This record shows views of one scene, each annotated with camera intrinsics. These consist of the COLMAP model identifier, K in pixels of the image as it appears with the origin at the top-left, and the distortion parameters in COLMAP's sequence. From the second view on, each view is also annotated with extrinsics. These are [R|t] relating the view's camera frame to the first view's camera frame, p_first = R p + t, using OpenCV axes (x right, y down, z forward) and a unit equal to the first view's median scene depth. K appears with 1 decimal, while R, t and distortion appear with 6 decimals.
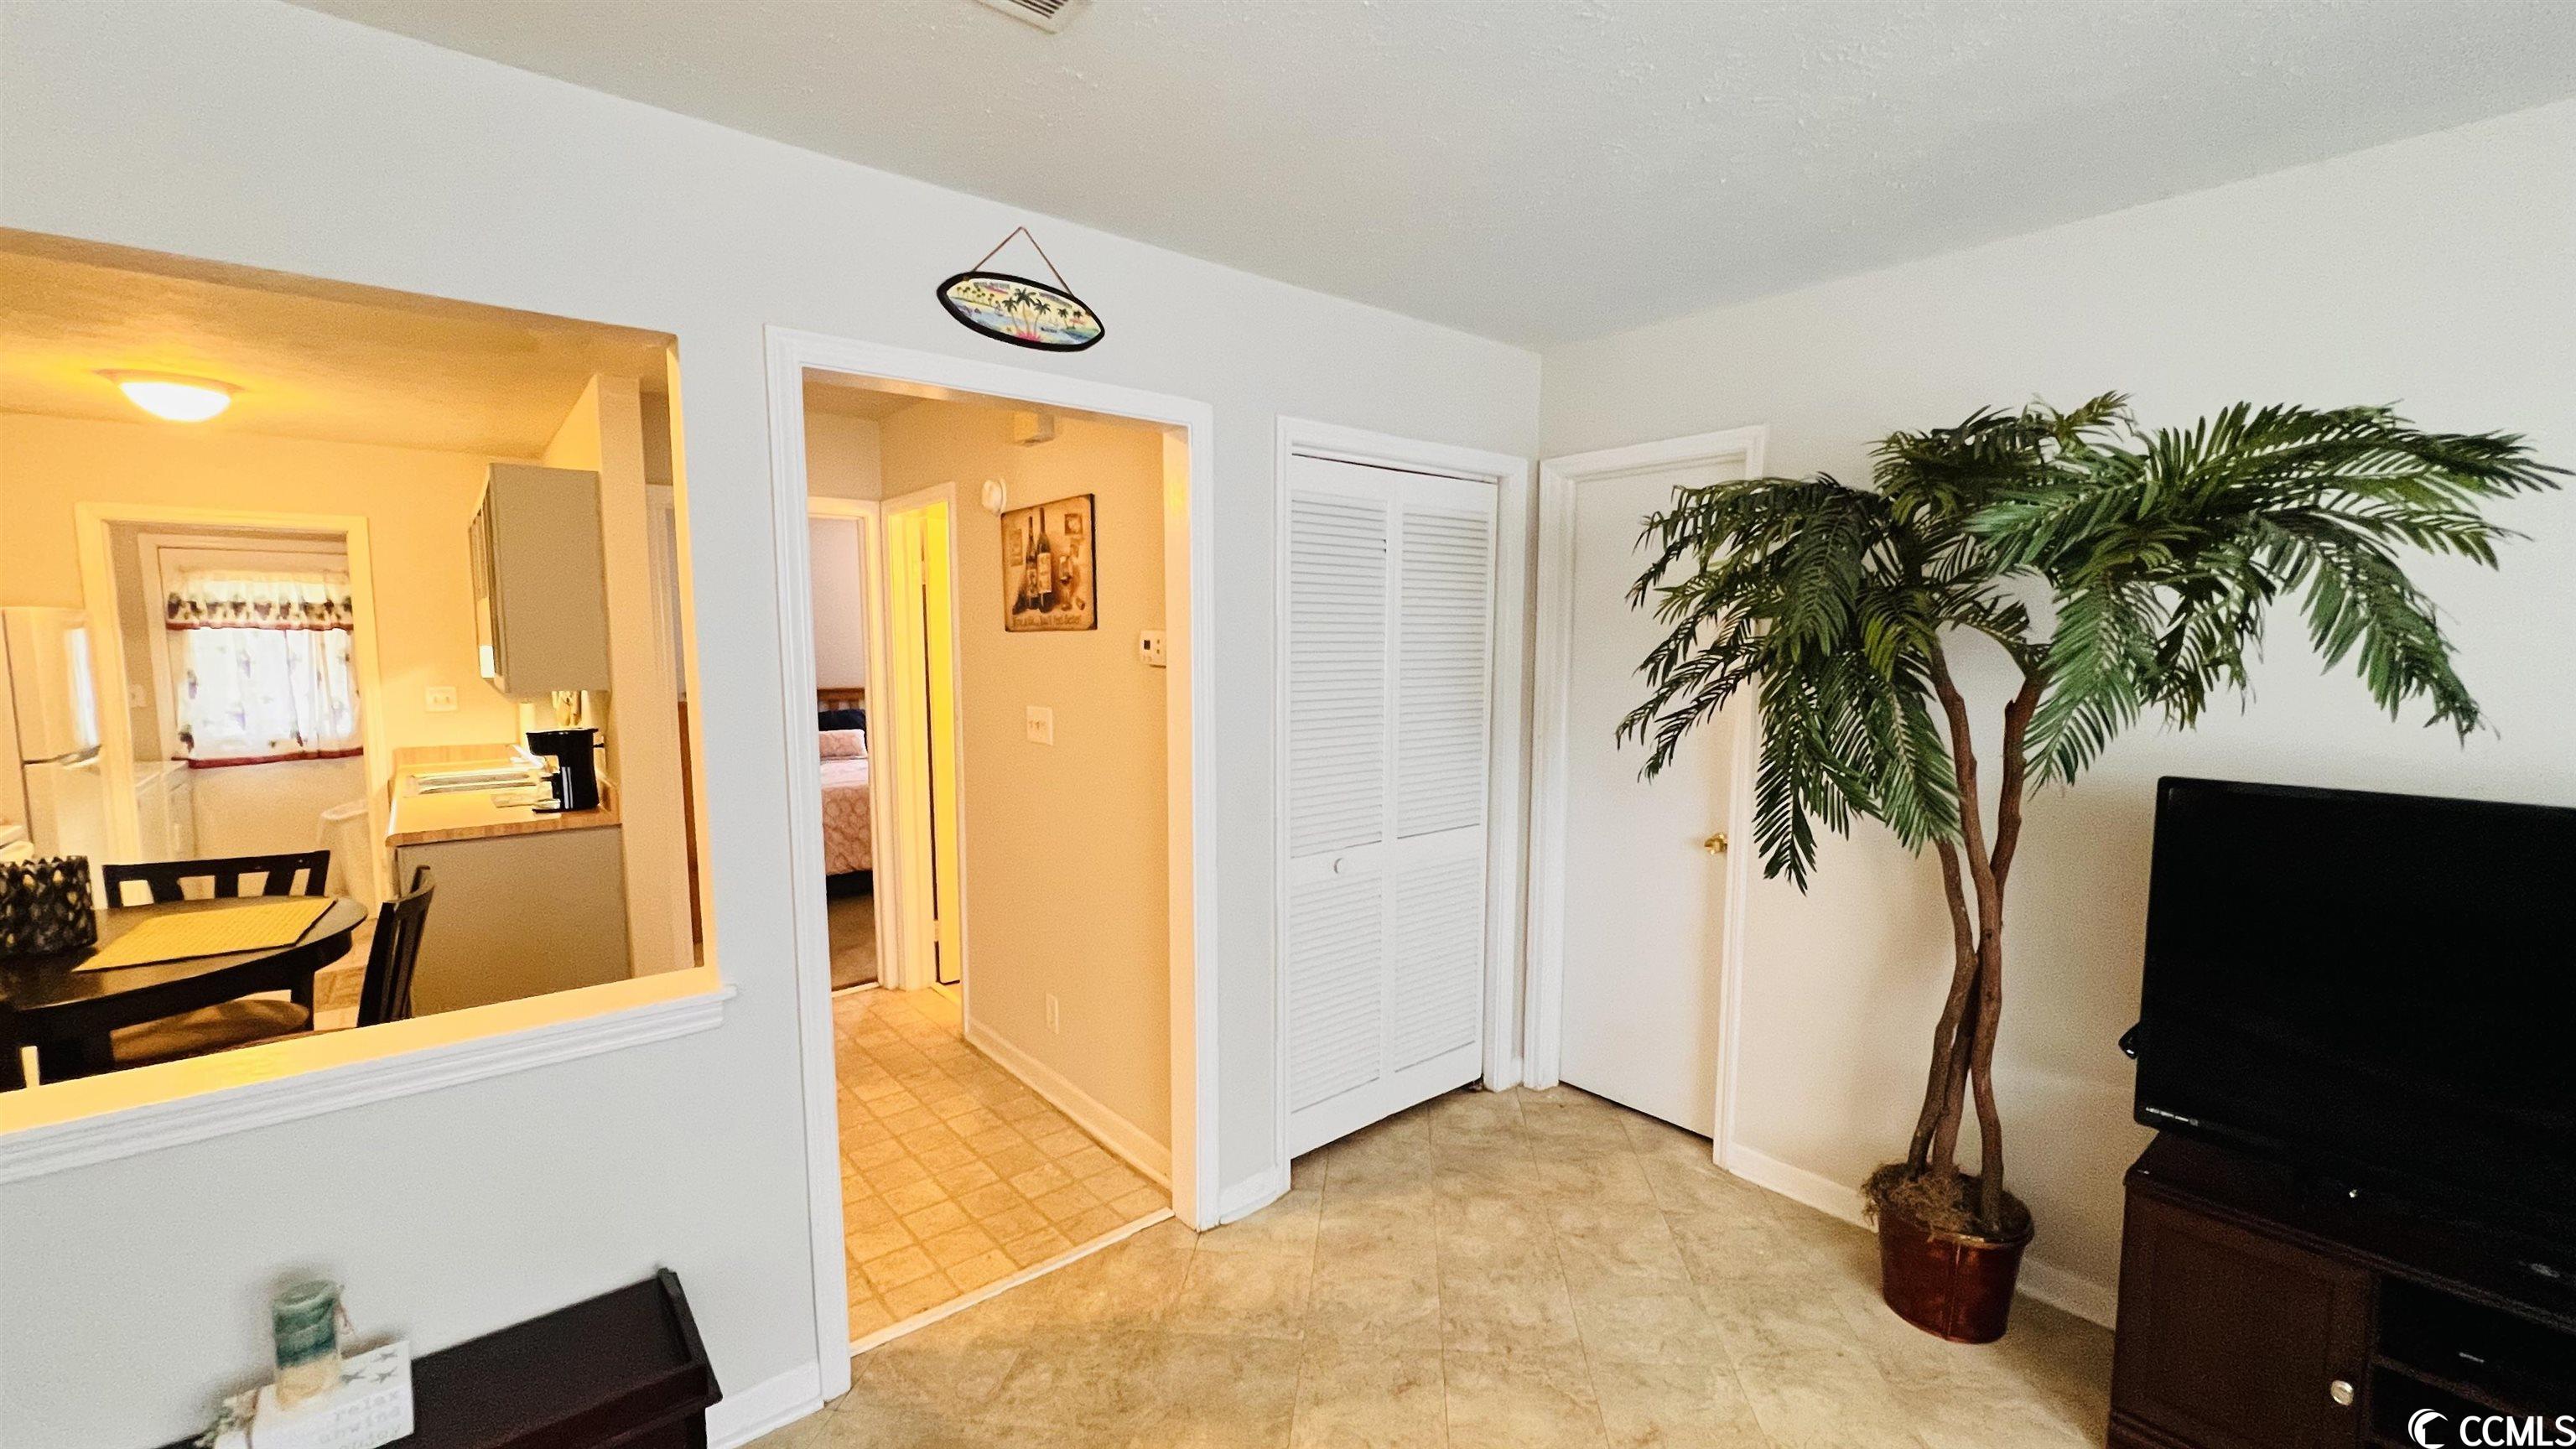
lens RADIAL K [[1028.0, 0, 1293.6], [0, 1028.0, 730.9], [0, 0, 1]] dist [-0.003609, 0.000944]
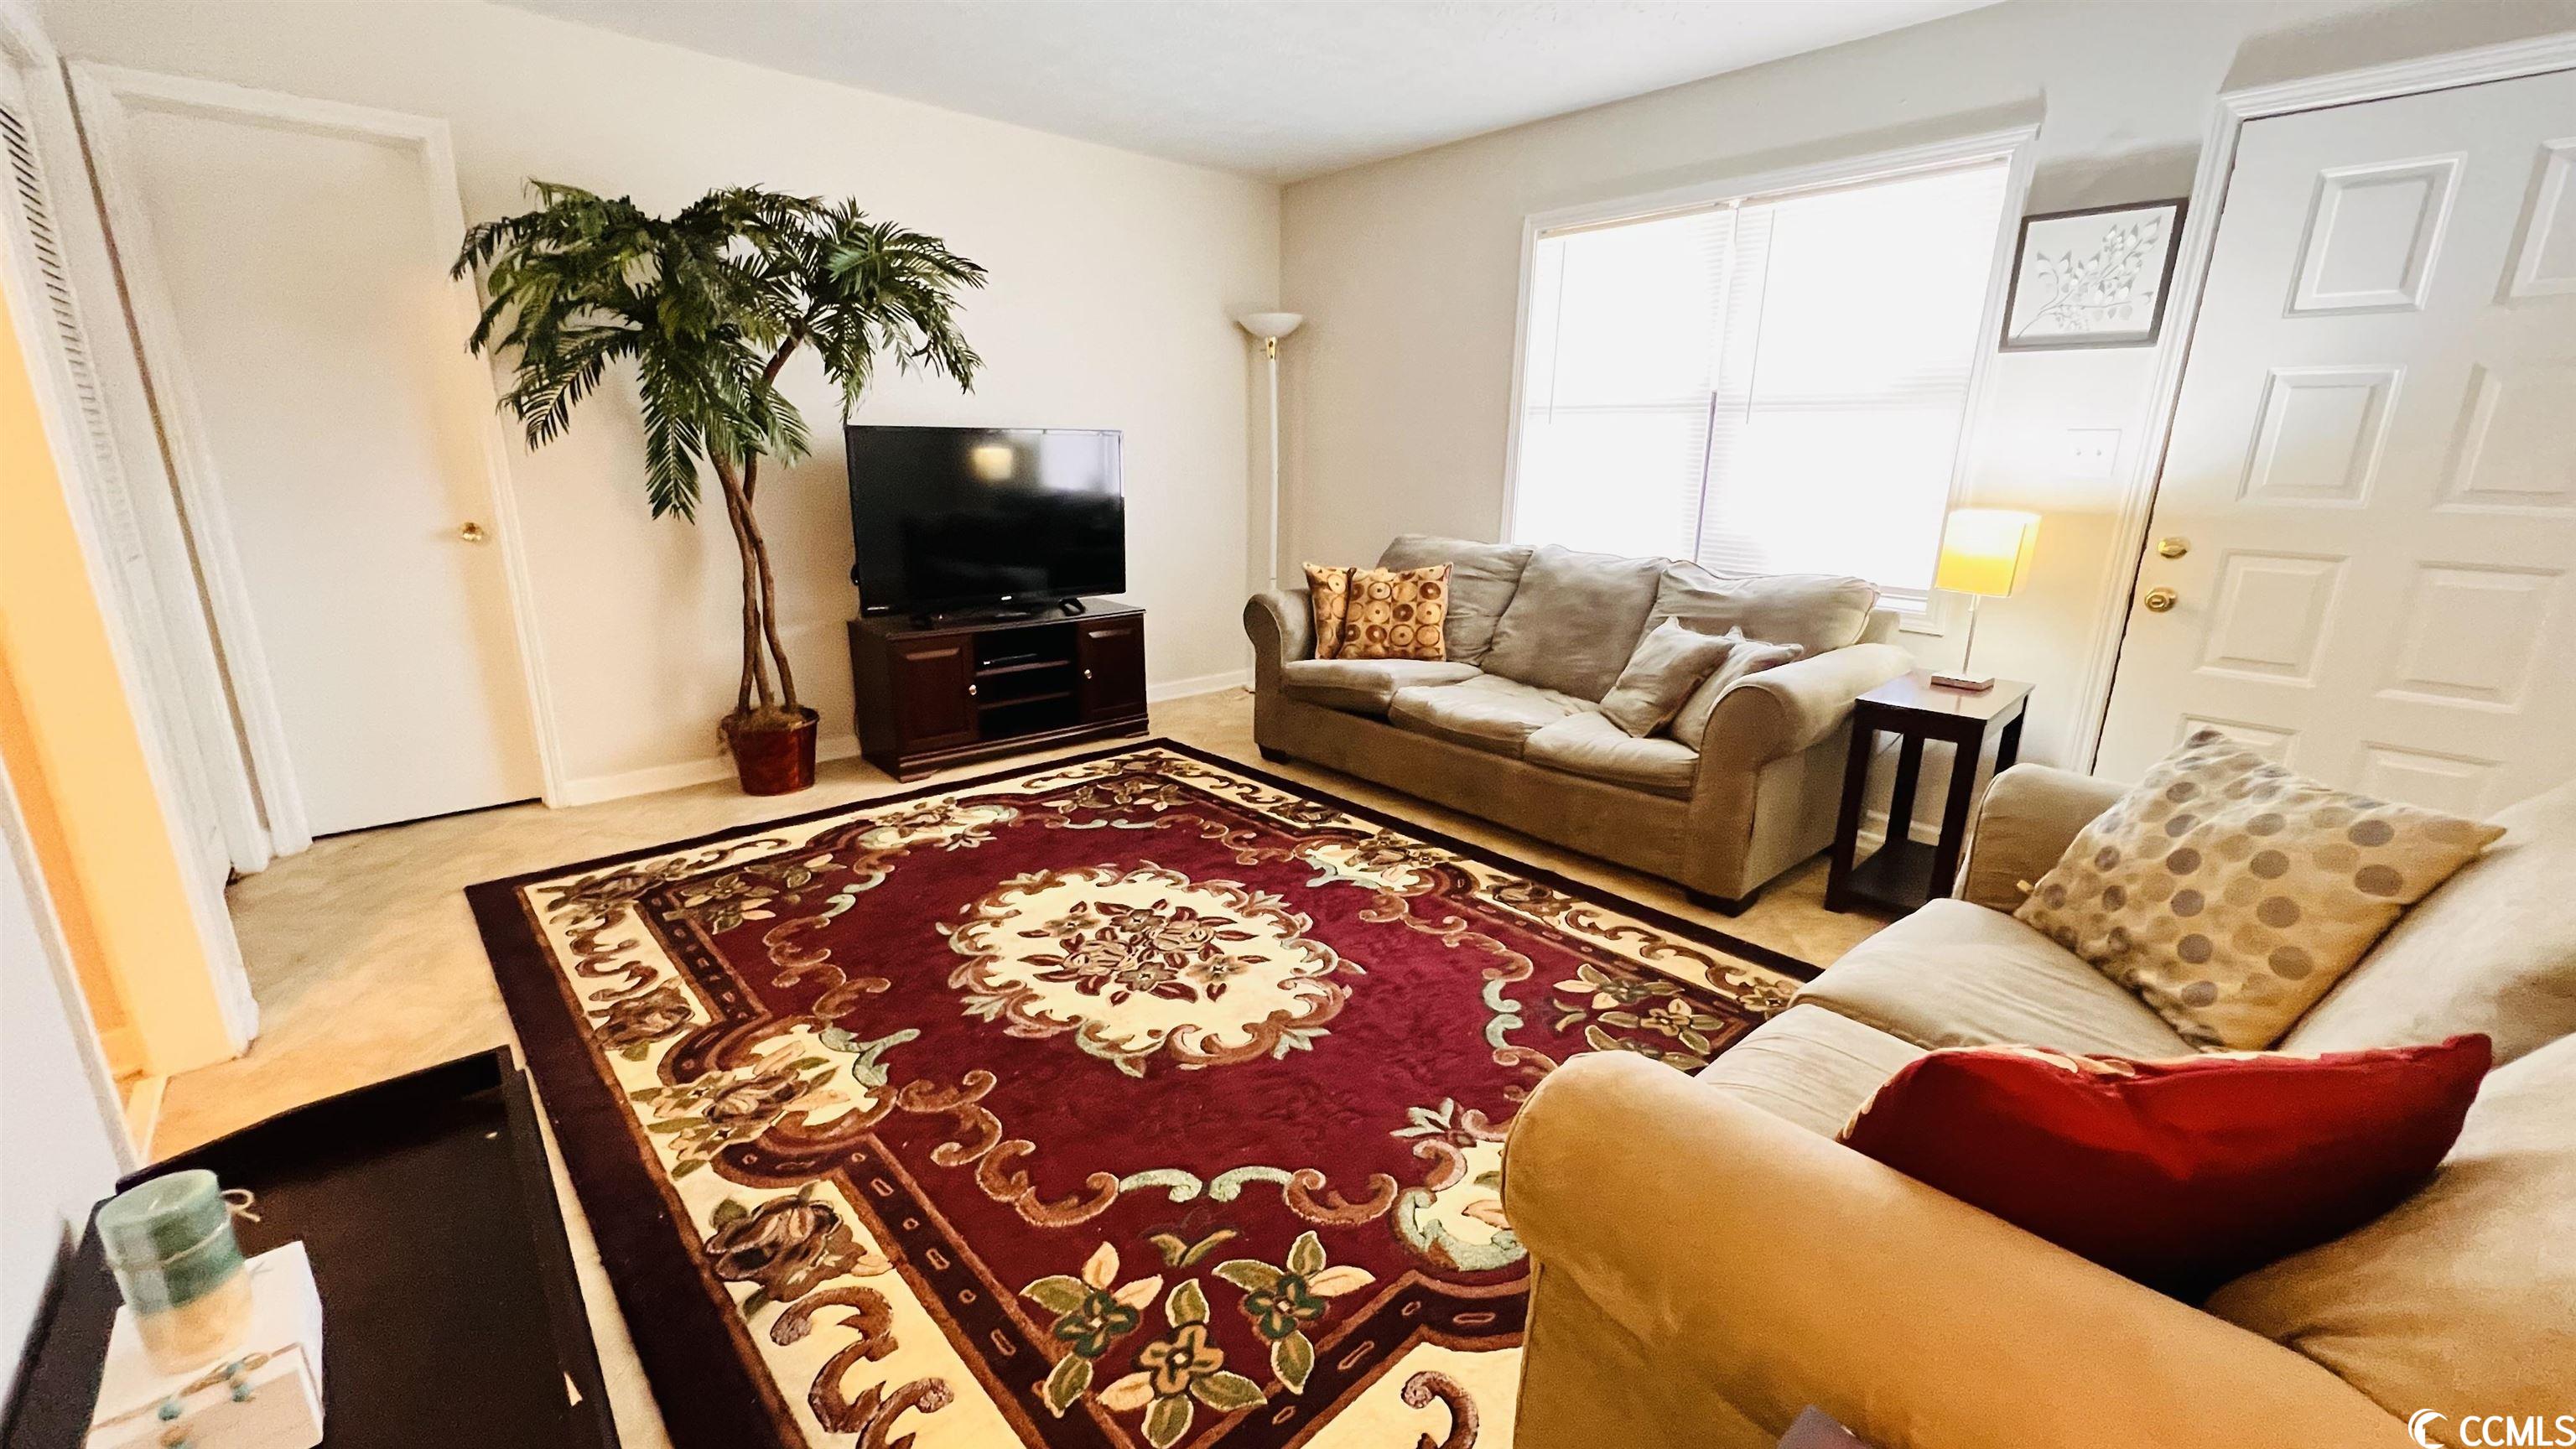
lens RADIAL K [[1028.0, 0, 1296.6], [0, 1028.0, 730.3], [0, 0, 1]] dist [-0.003609, 0.000944]
pose [[-0.028504, -0.266159, 0.963508, -0.655810], [0.079247, 0.960264, 0.267607, 0.083304], [-0.996447, 0.083983, -0.006279, 0.145297]]
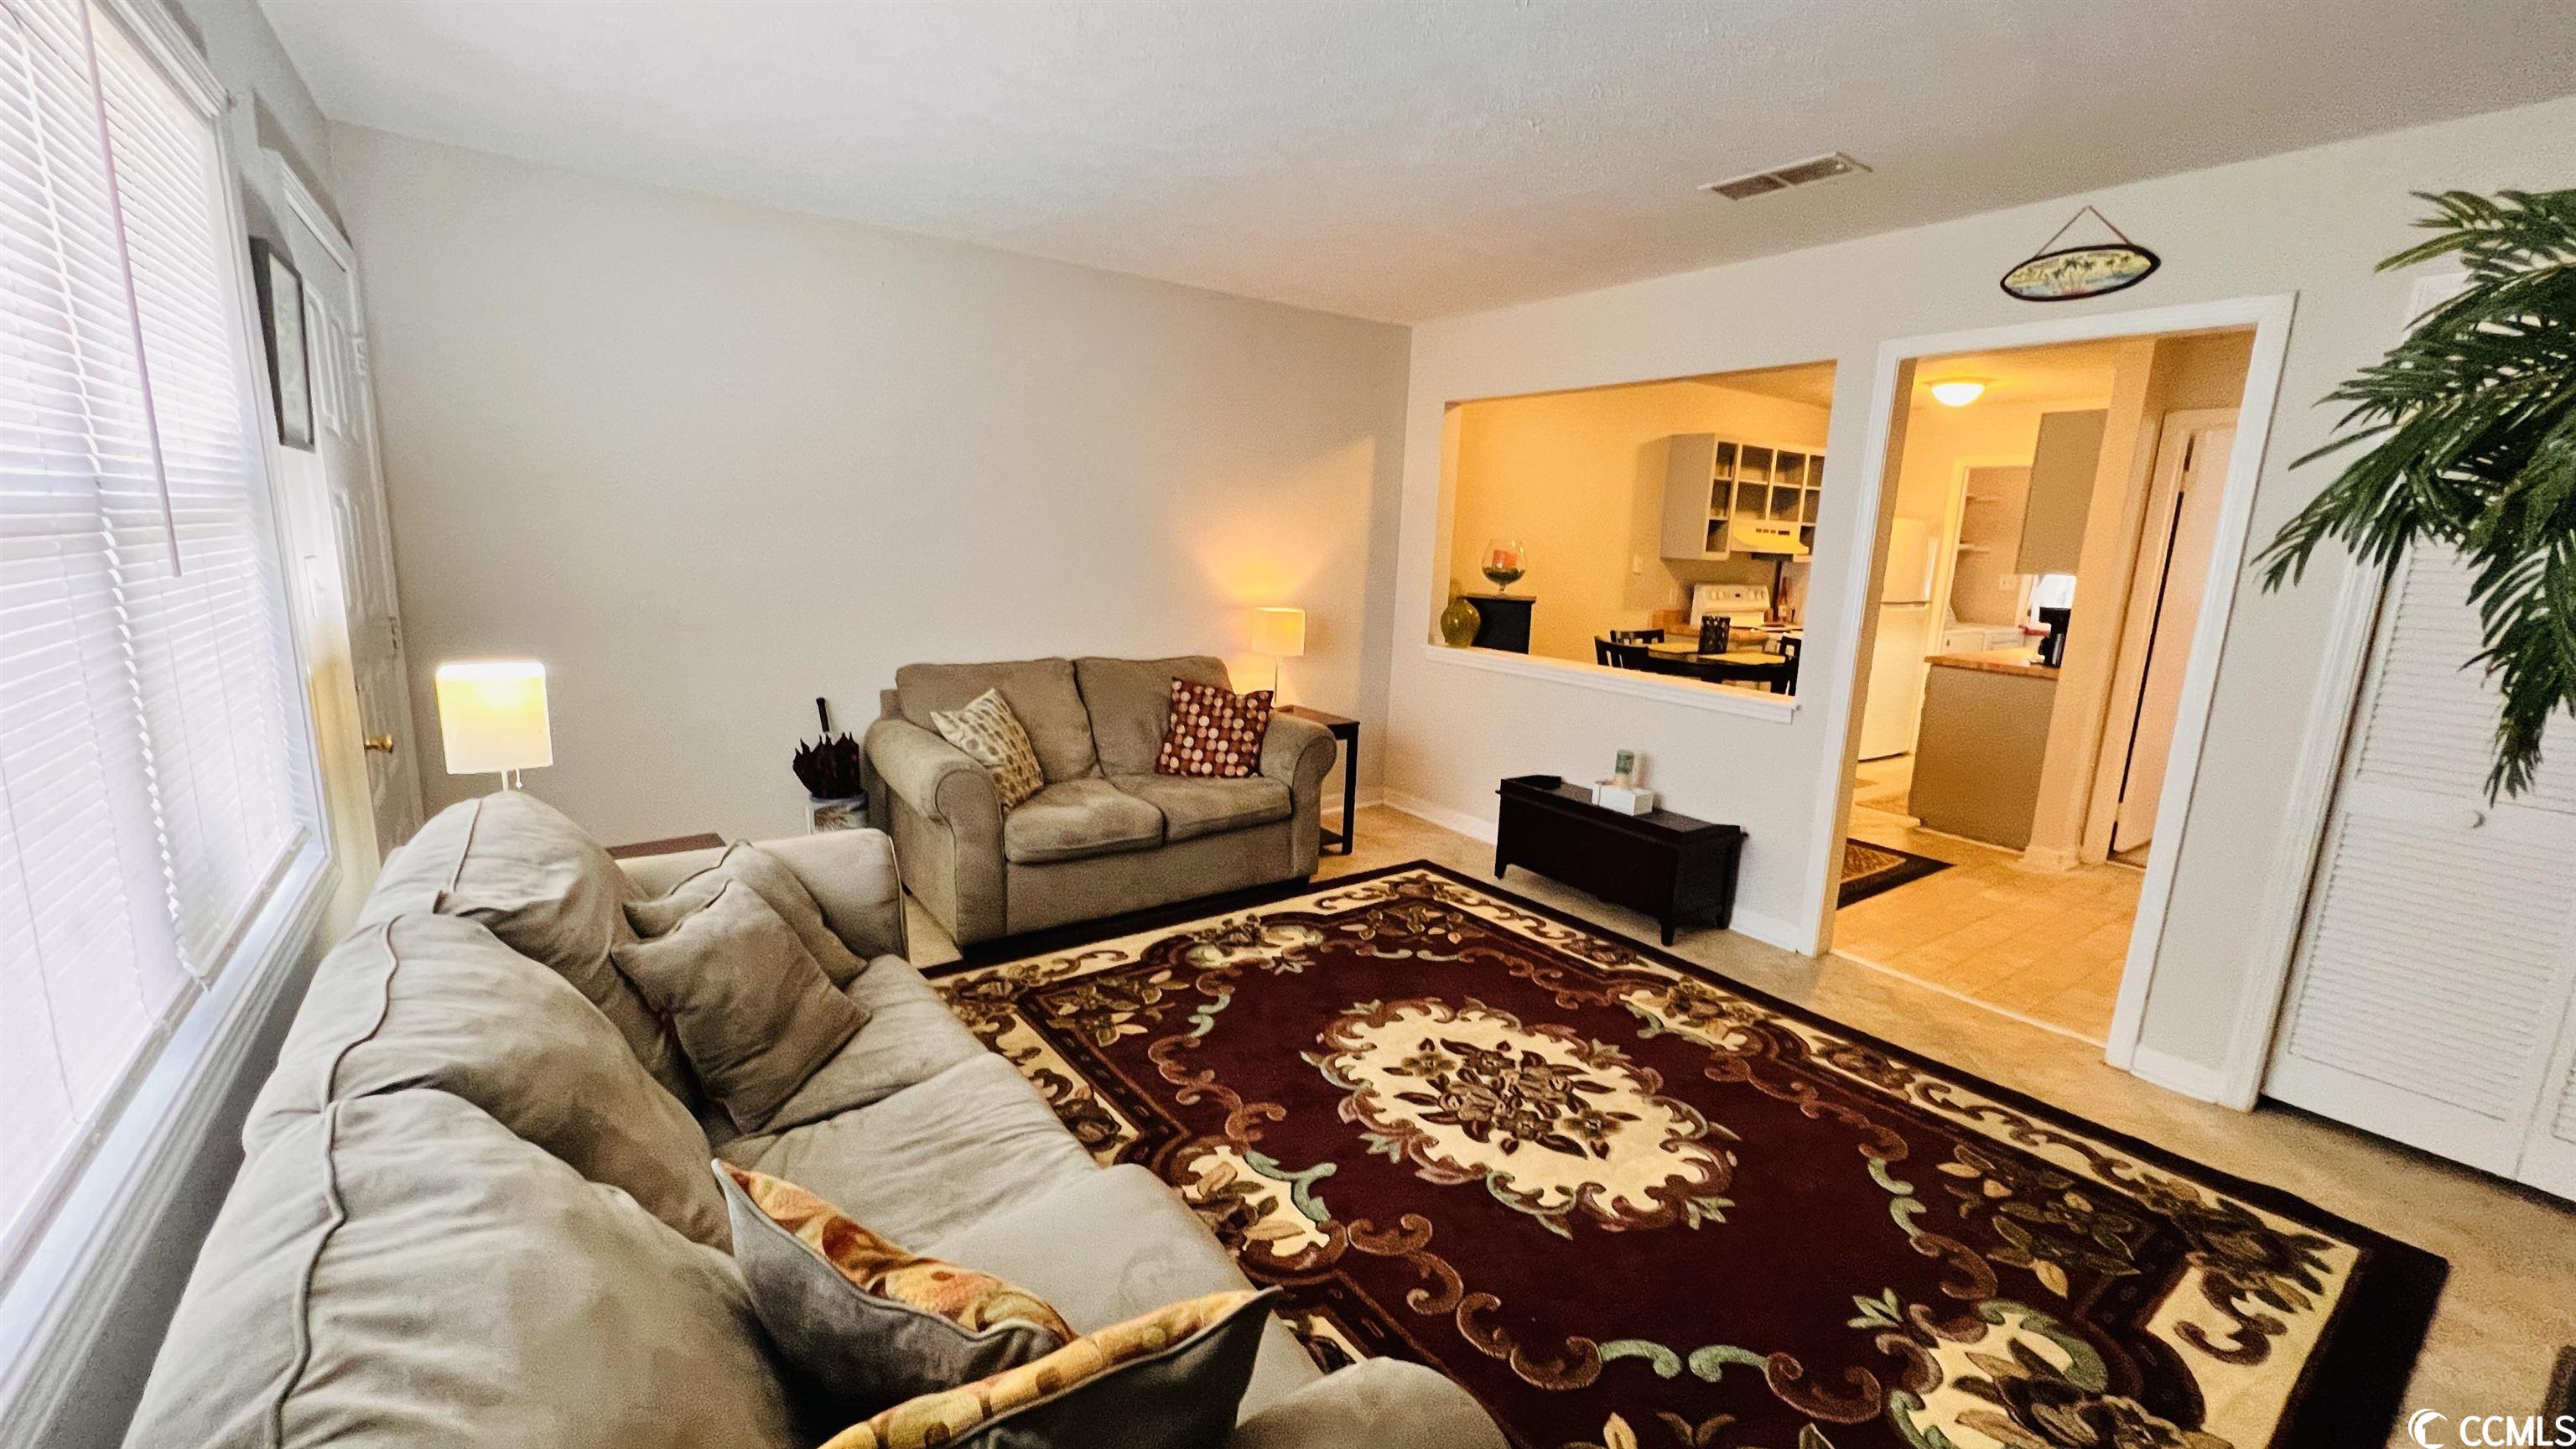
lens RADIAL K [[1028.0, 0, 1290.3], [0, 1028.0, 731.9], [0, 0, 1]] dist [-0.003609, 0.000944]
pose [[-0.084507, 0.192103, -0.977729, 0.825769], [-0.130380, 0.970671, 0.201986, 0.021269], [0.987856, 0.144546, -0.056982, 0.107189]]
